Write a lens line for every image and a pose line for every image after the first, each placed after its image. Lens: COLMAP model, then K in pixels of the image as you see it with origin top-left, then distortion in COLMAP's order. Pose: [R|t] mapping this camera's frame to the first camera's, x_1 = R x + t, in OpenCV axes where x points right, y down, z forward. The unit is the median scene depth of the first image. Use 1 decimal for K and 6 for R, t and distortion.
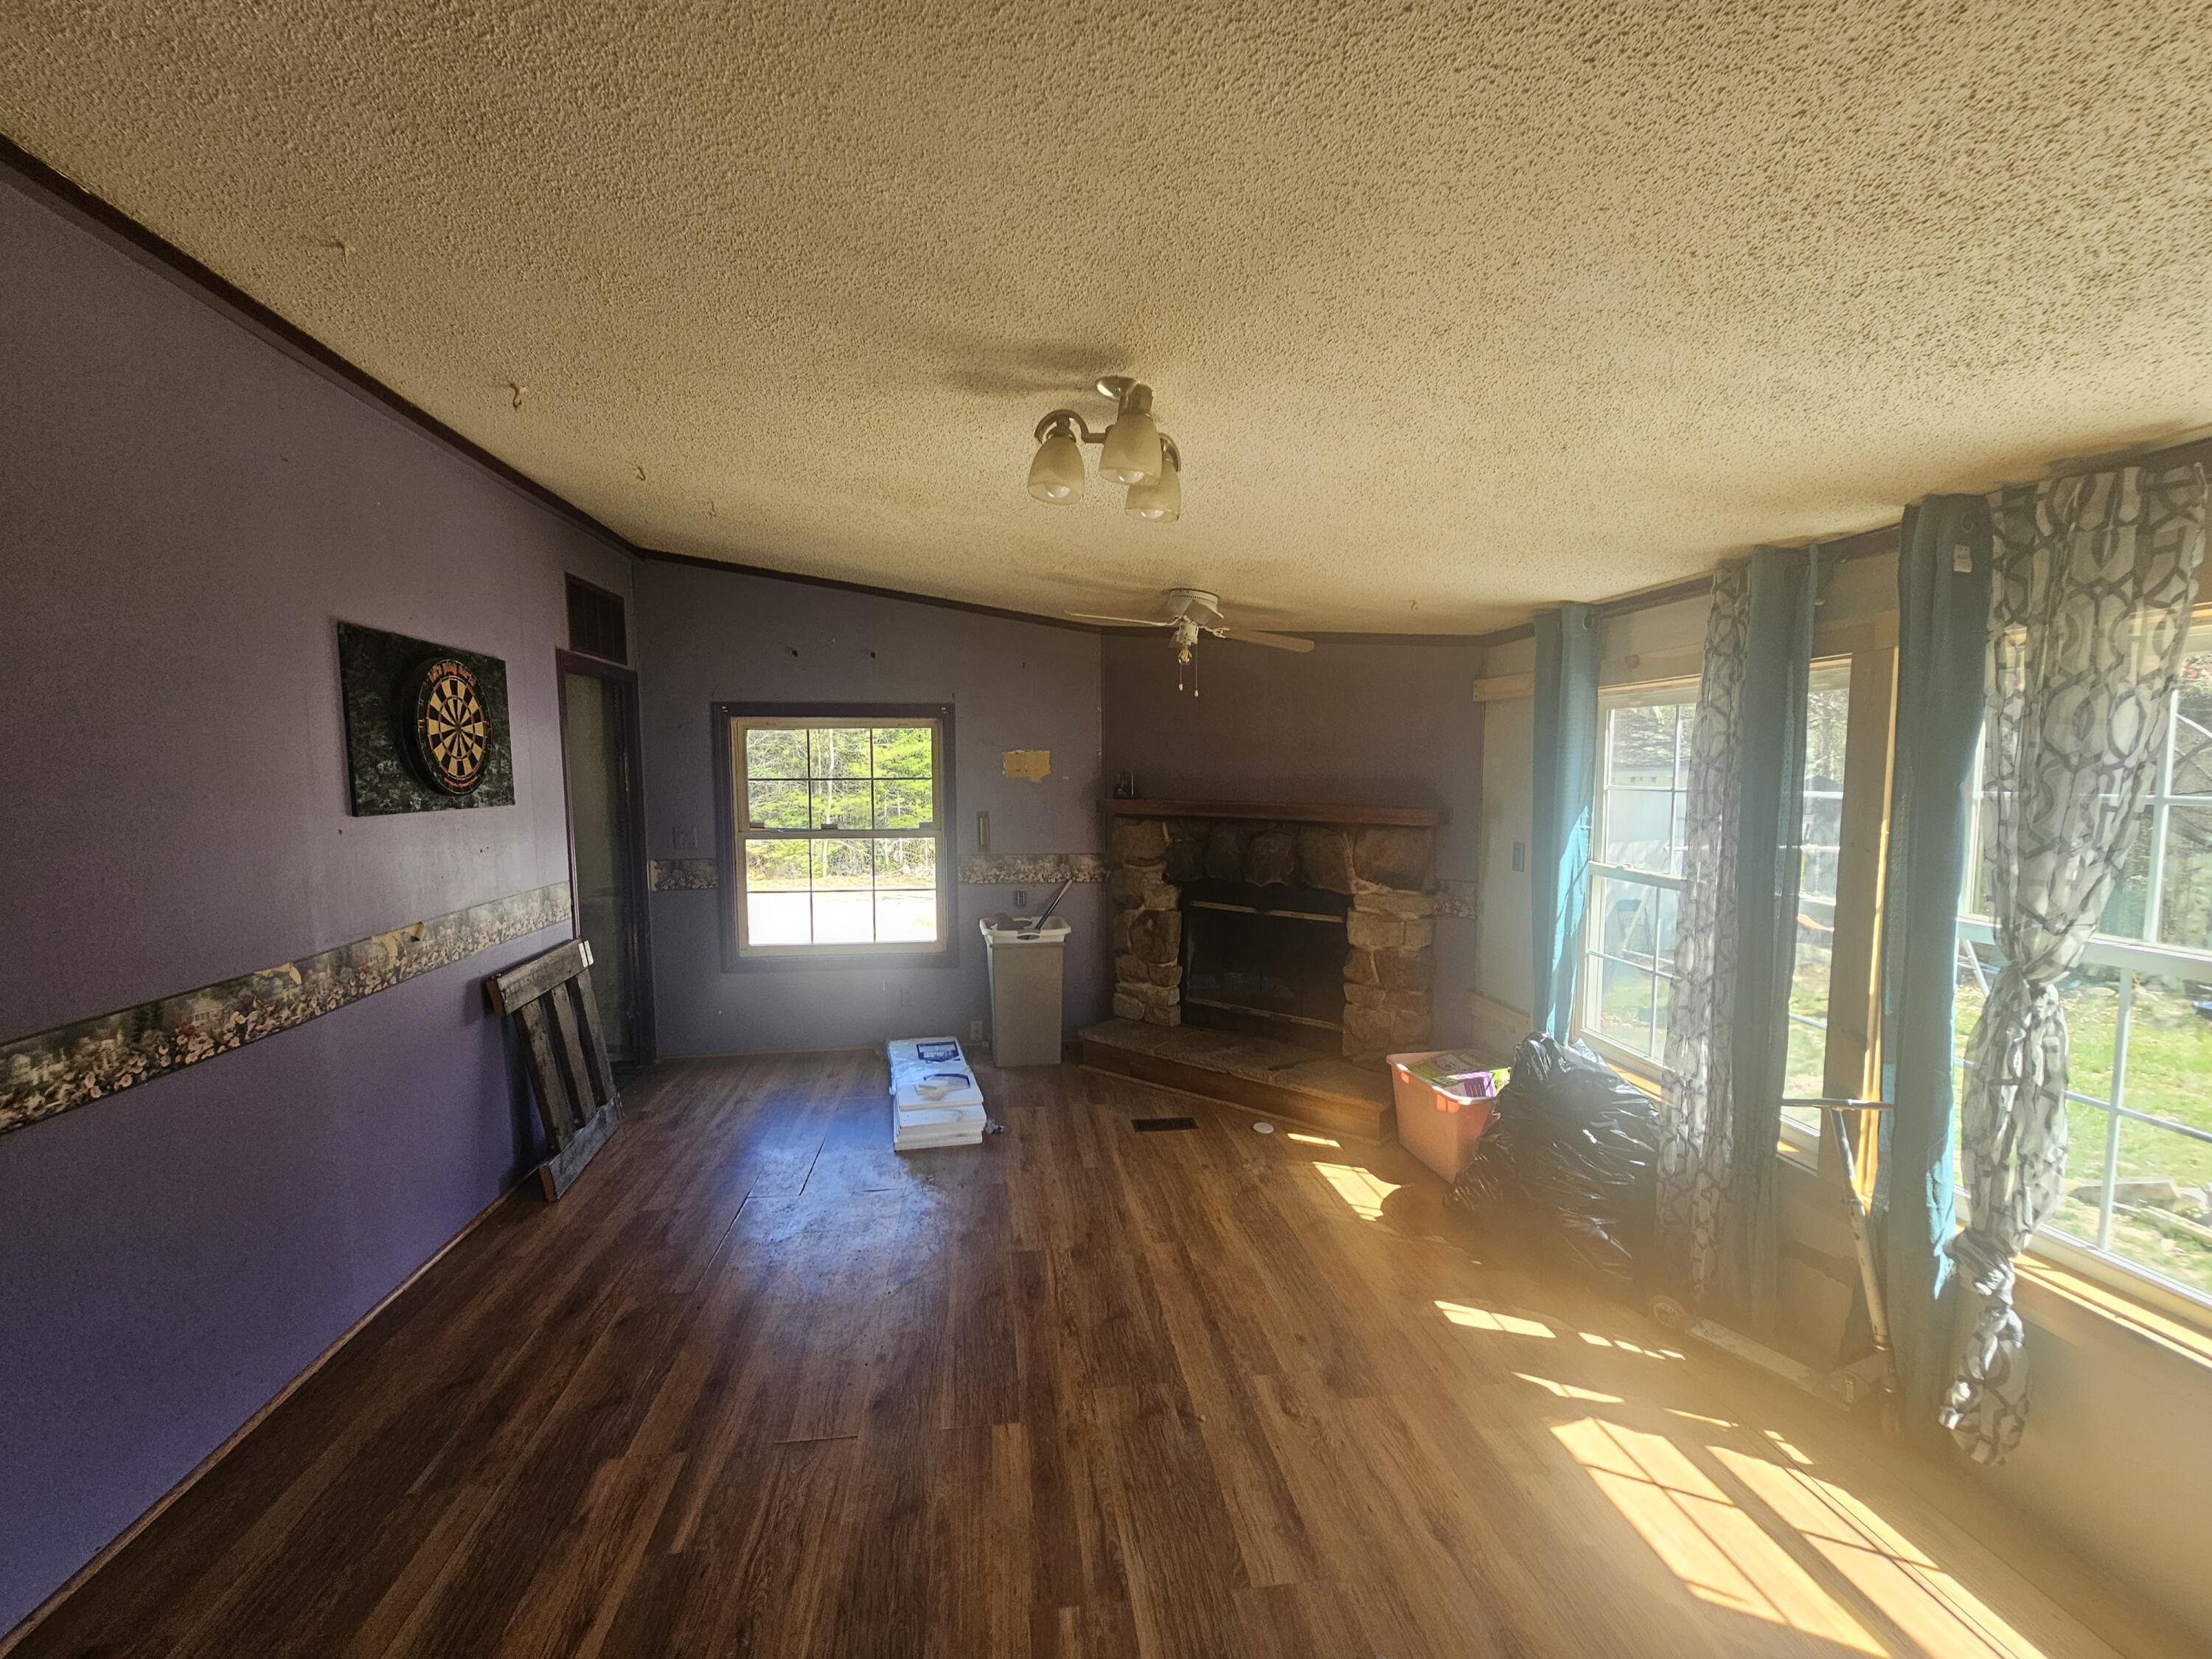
lens RADIAL K [[907.9, 0, 1096.0], [0, 907.9, 840.7], [0, 0, 1]] dist [-0.001262, -0.000292]
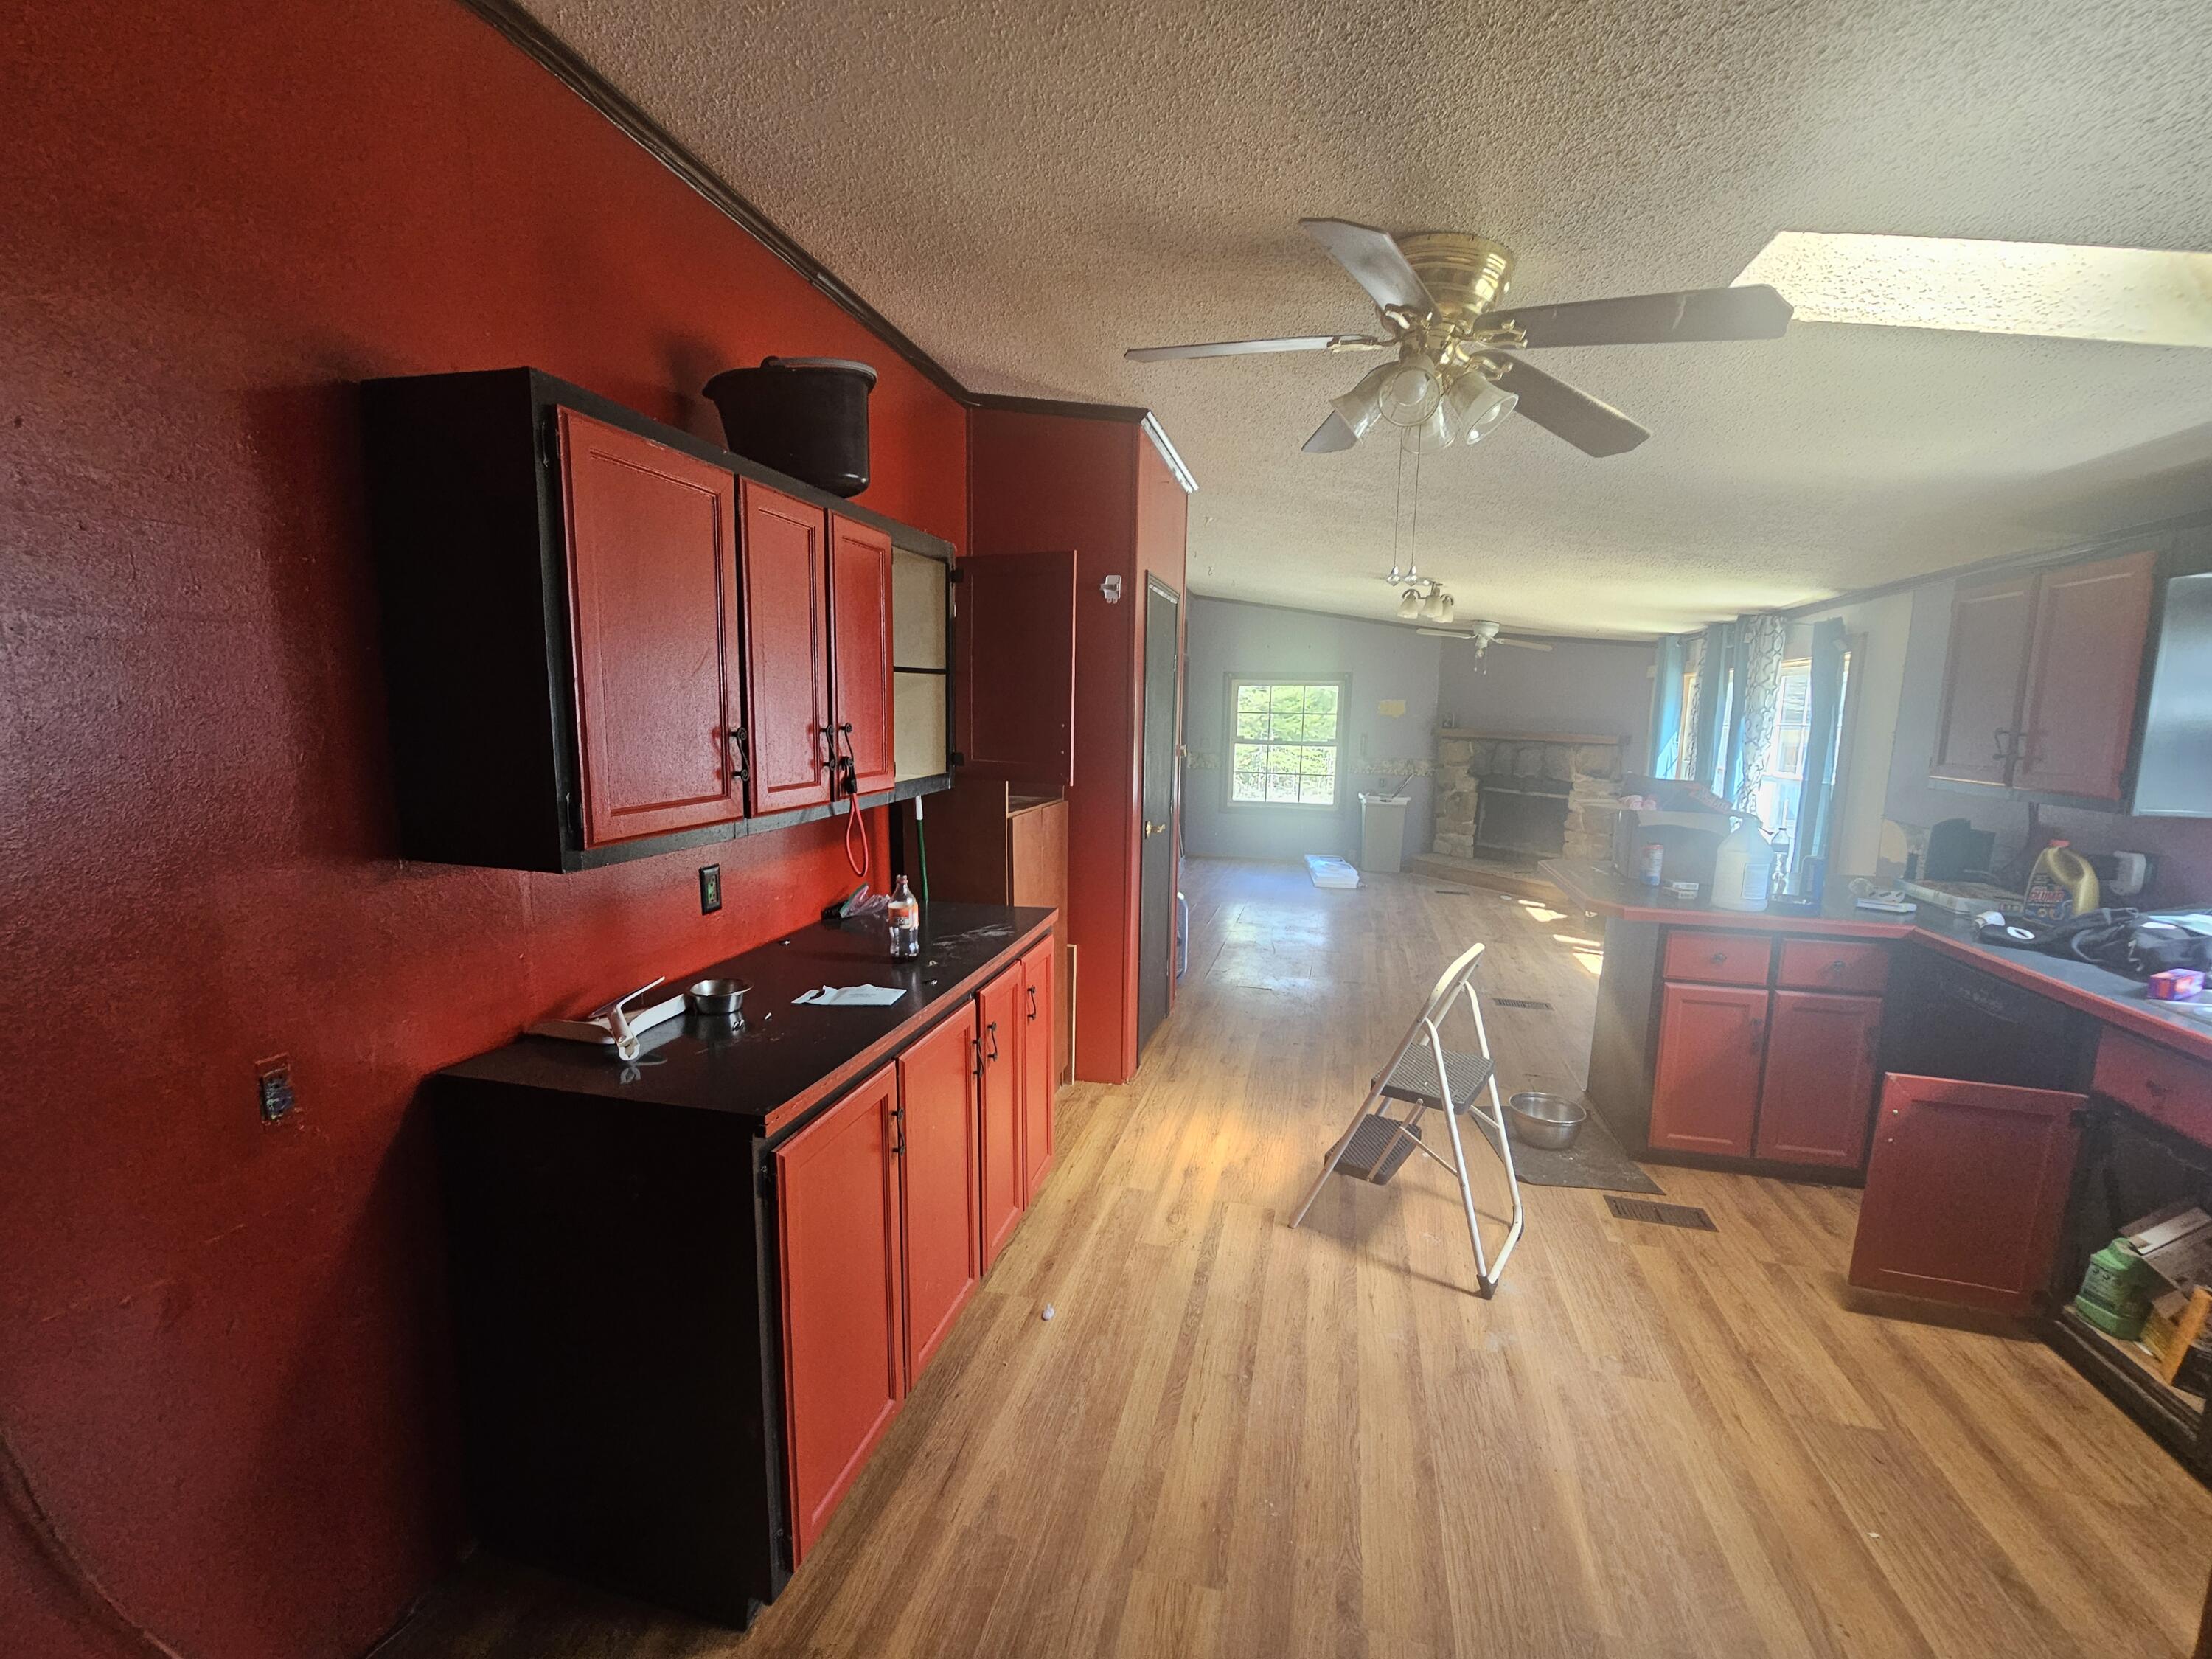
lens RADIAL K [[907.9, 0, 1096.0], [0, 907.9, 840.7], [0, 0, 1]] dist [-0.001262, -0.000292]
pose [[0.925463, 0.071393, -0.372049, 0.070632], [-0.047728, 0.996230, 0.072445, 0.077895], [0.375818, -0.049288, 0.925382, -0.908841]]
